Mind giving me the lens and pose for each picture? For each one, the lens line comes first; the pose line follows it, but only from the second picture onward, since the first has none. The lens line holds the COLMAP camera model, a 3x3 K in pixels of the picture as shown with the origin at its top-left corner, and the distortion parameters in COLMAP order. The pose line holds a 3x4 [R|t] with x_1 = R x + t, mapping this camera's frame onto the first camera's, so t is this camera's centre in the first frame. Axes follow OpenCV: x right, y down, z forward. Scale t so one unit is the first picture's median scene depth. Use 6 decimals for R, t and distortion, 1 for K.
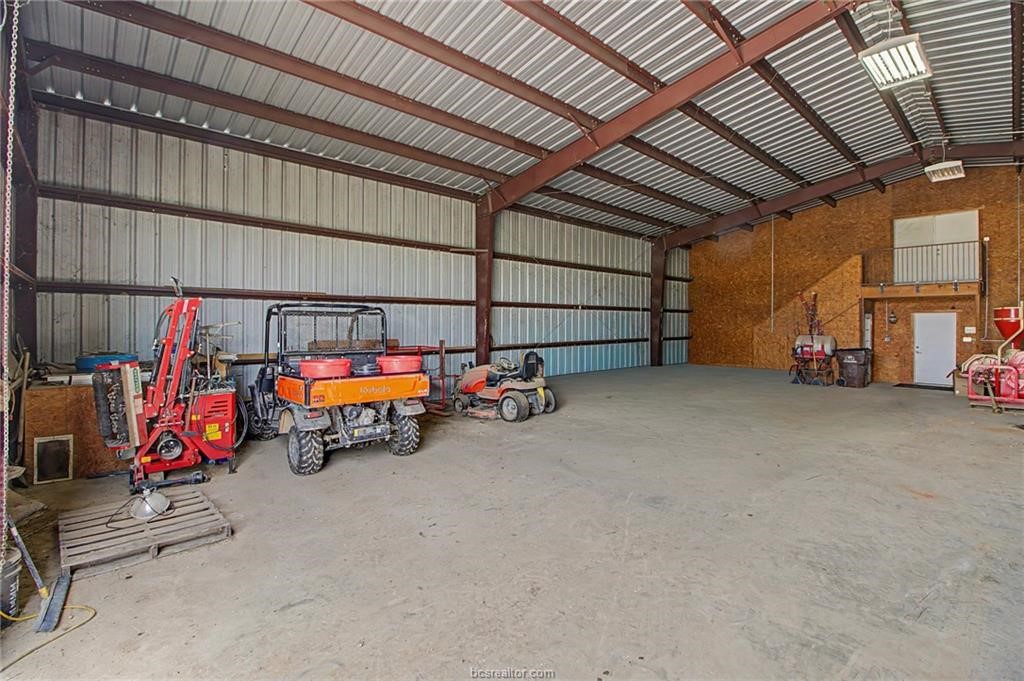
lens RADIAL K [[465.7, 0, 513.3], [0, 465.7, 330.3], [0, 0, 1]] dist [-0.009832, -0.006045]
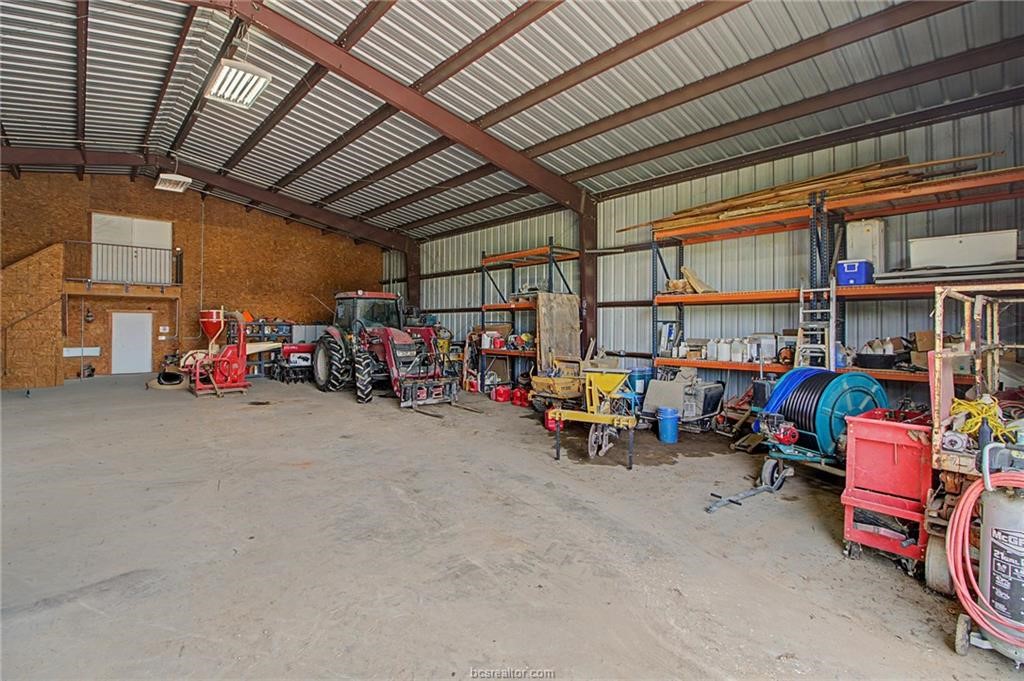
lens RADIAL K [[465.7, 0, 513.6], [0, 465.7, 330.3], [0, 0, 1]] dist [-0.009832, -0.006045]
pose [[-0.005717, -0.010899, 0.999924, -0.134816], [0.009750, 0.999892, 0.010954, -0.002395], [-0.999936, 0.009812, -0.005610, 0.174971]]
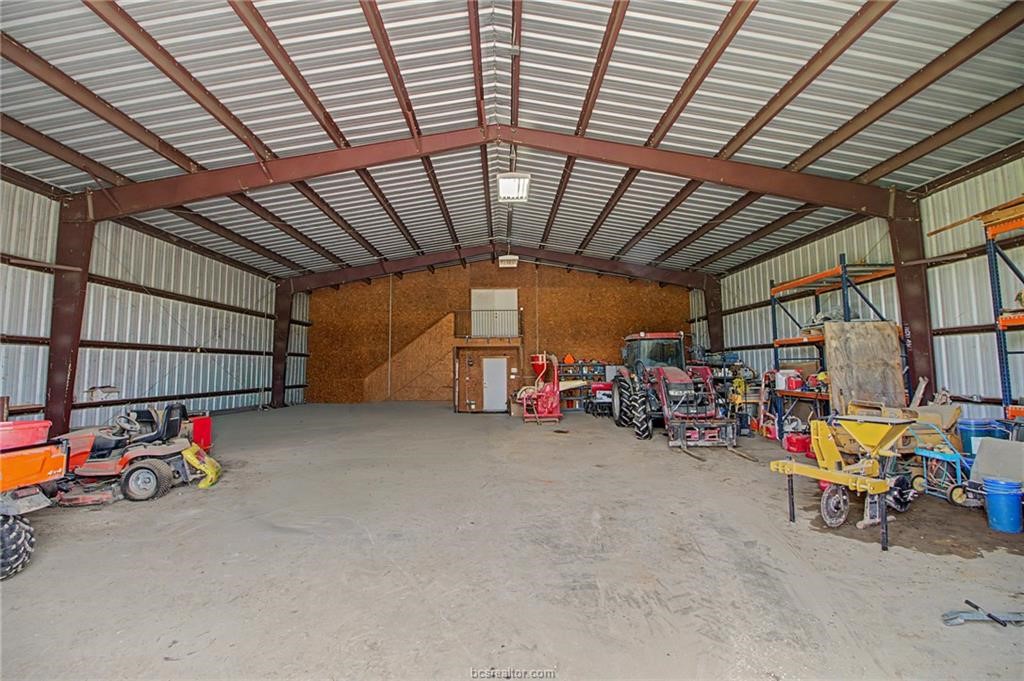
lens RADIAL K [[465.7, 0, 515.0], [0, 465.7, 332.3], [0, 0, 1]] dist [-0.009832, -0.006045]
pose [[0.656095, 0.046473, 0.753246, -0.128067], [0.022818, 0.996424, -0.081352, -0.000445], [-0.754333, 0.070562, 0.652689, 0.027272]]
